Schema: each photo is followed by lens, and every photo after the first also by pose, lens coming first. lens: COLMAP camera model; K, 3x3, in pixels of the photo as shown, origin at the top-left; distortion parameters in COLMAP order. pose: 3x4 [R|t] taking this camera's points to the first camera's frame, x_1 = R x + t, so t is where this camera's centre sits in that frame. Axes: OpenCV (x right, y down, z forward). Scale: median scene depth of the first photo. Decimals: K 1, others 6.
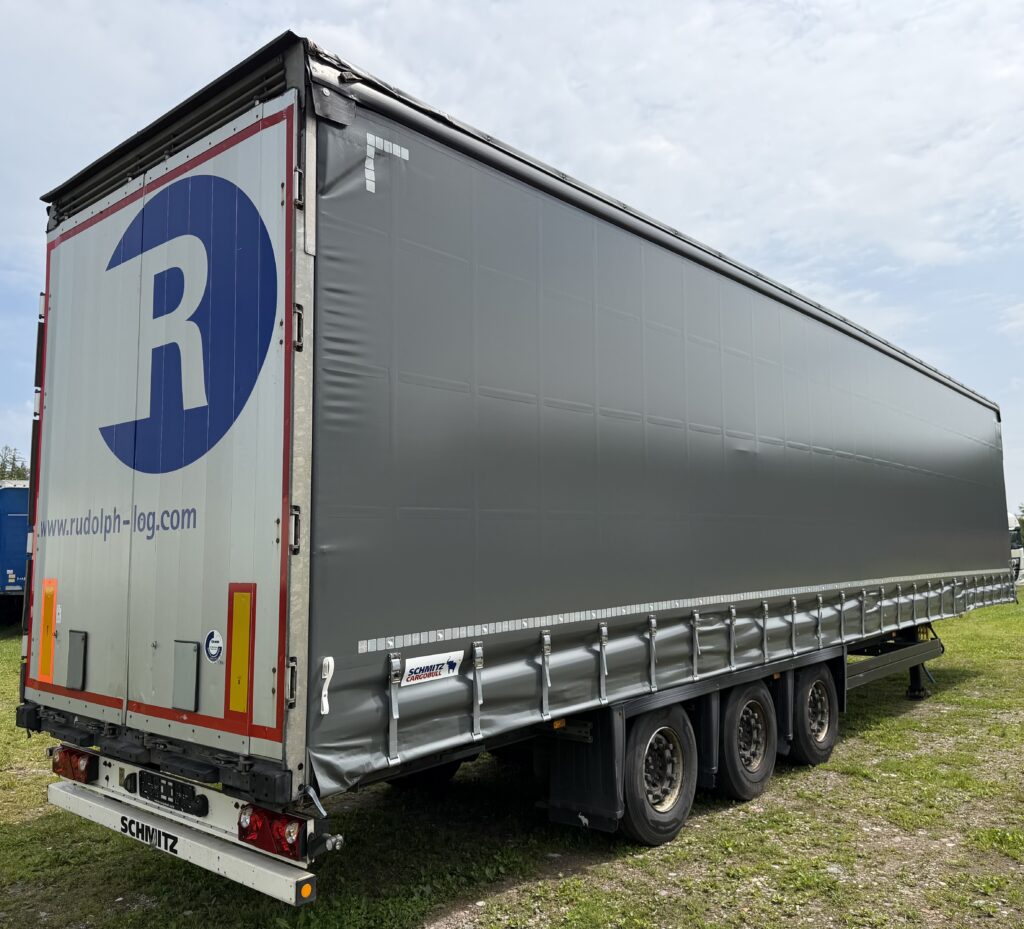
lens RADIAL K [[860.6, 0, 476.2], [0, 860.6, 465.6], [0, 0, 1]] dist [0.148189, -0.263117]
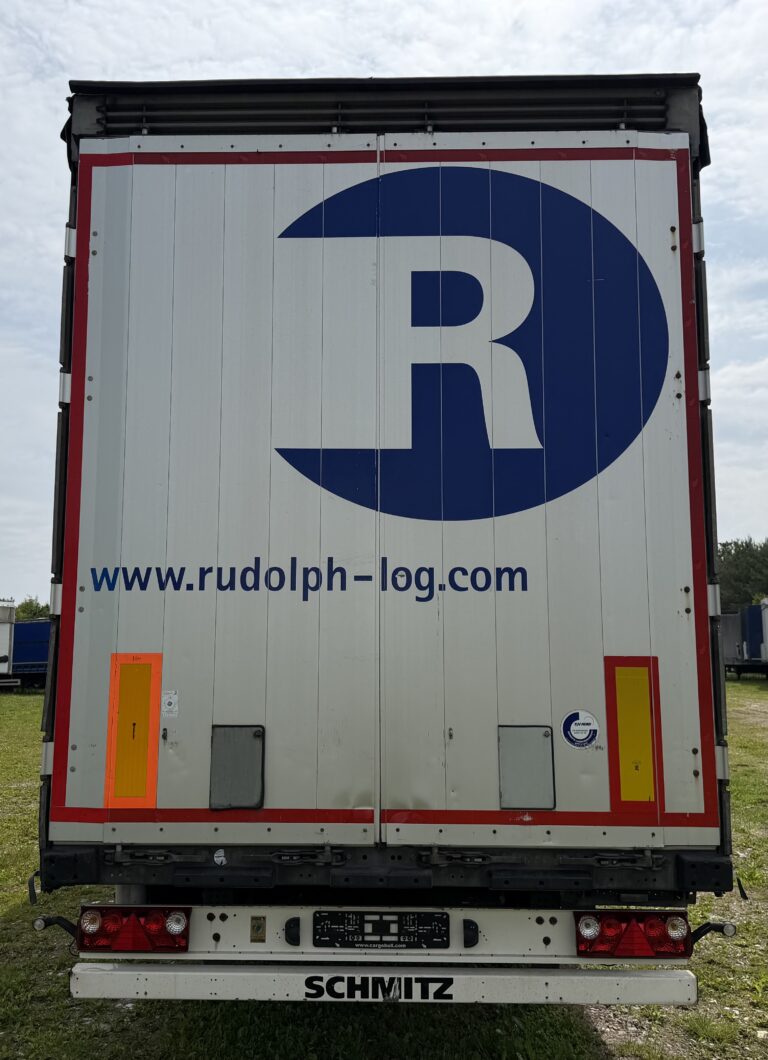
lens RADIAL K [[981.7, 0, 384.0], [0, 981.7, 530.0], [0, 0, 1]] dist [0.188987, -0.431822]
pose [[0.764280, 0.095077, 0.637838, -0.943553], [-0.076460, 0.995455, -0.056767, 0.070425], [-0.640336, -0.005383, 0.768076, 0.322331]]
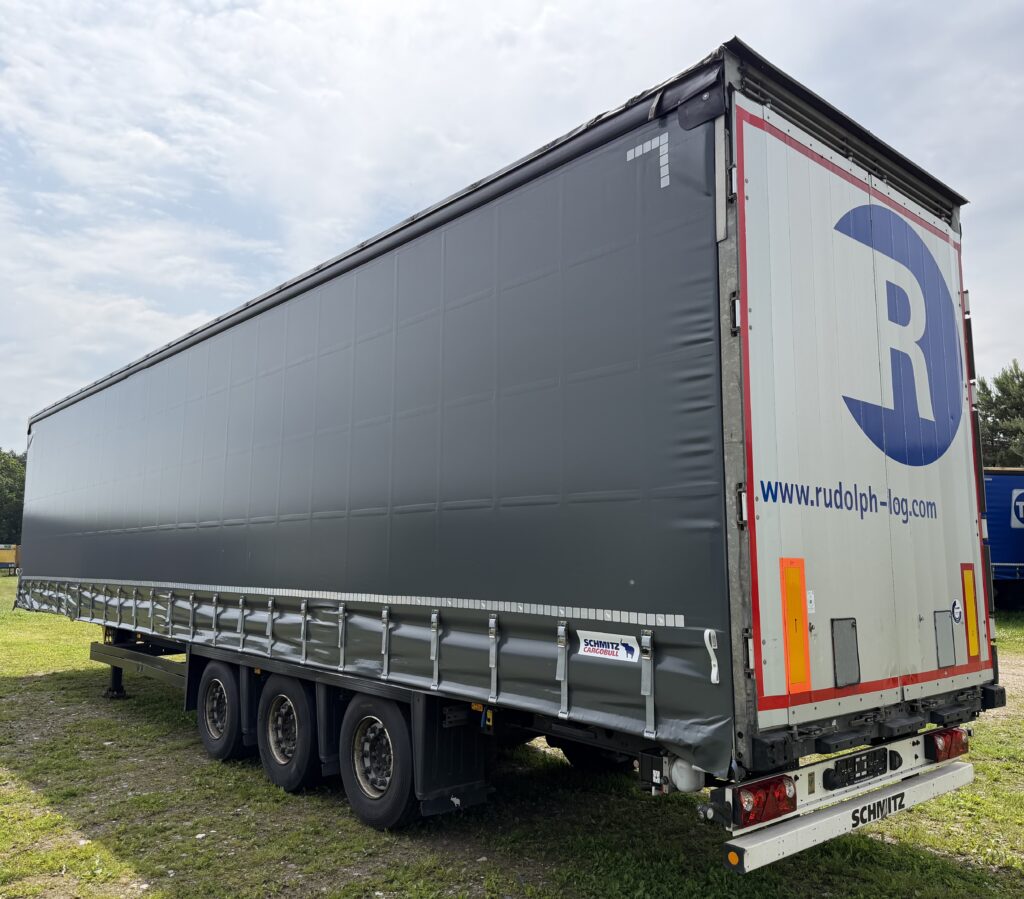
lens RADIAL K [[837.6, 0, 512.0], [0, 837.6, 449.5], [0, 0, 1]] dist [0.006138, 0.000600]
pose [[0.127897, 0.147472, 0.980762, -1.419299], [-0.111491, 0.984753, -0.133533, 0.180955], [-0.985501, -0.092267, 0.142389, 1.293045]]
